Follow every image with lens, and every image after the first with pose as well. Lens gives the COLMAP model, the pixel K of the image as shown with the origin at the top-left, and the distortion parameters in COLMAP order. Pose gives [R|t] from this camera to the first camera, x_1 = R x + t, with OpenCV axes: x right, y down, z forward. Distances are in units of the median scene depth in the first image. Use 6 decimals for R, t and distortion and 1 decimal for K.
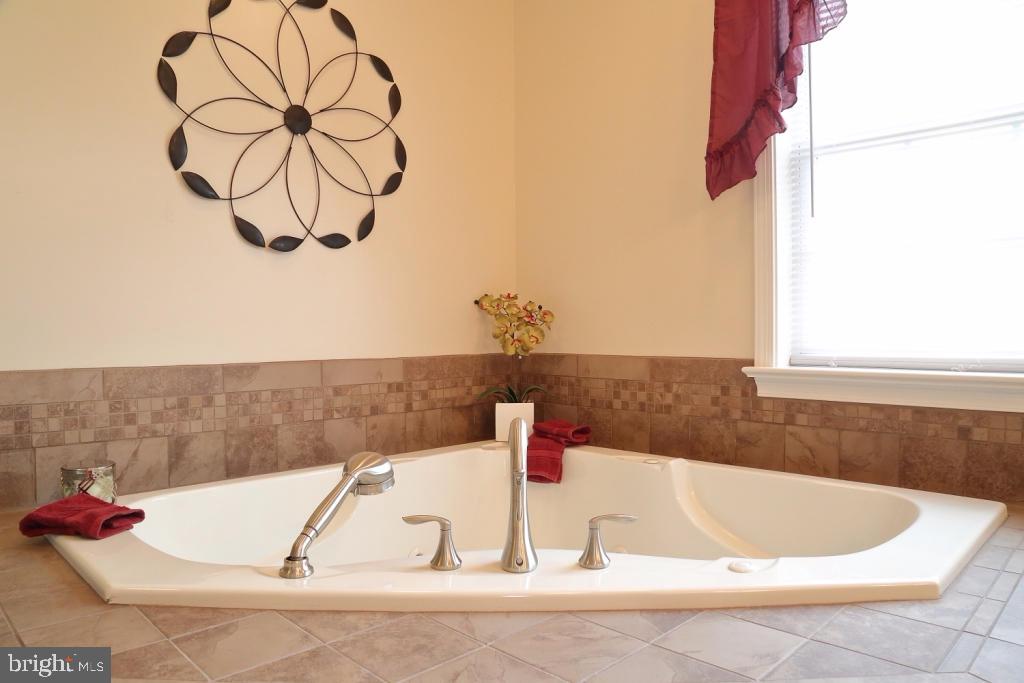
lens RADIAL K [[698.7, 0, 512.0], [0, 698.7, 341.5], [0, 0, 1]] dist [-0.129080, 0.055558]
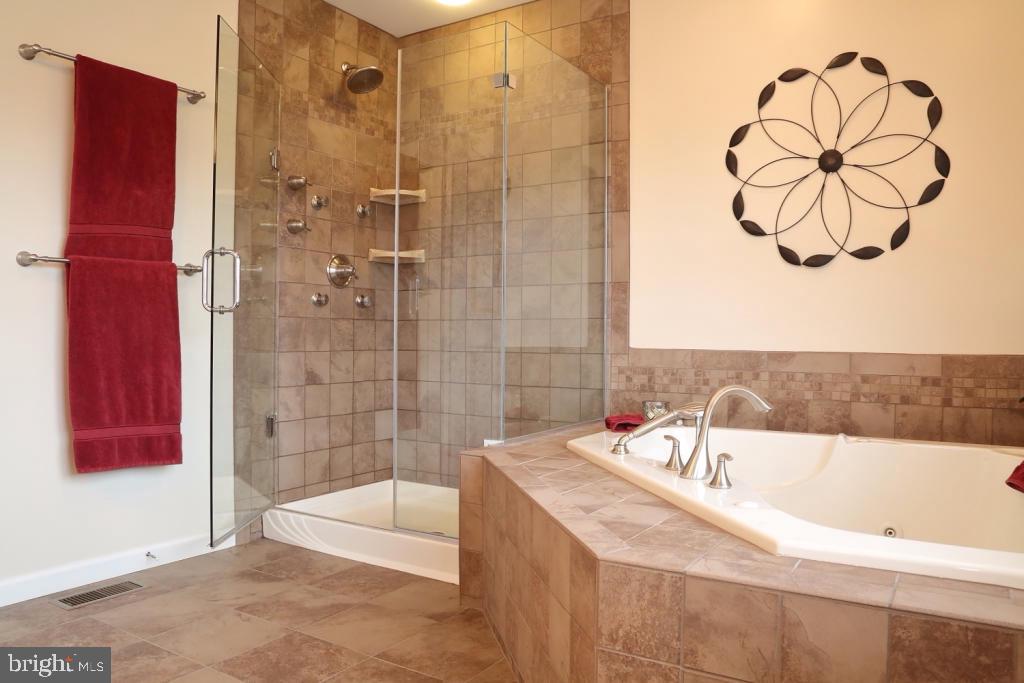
lens RADIAL K [[698.7, 0, 512.0], [0, 698.7, 341.5], [0, 0, 1]] dist [-0.129080, 0.055558]
pose [[0.205983, 0.012867, -0.978471, 0.770420], [-0.026813, 0.999612, 0.007500, 0.014928], [0.978188, 0.024691, 0.206248, 0.167631]]
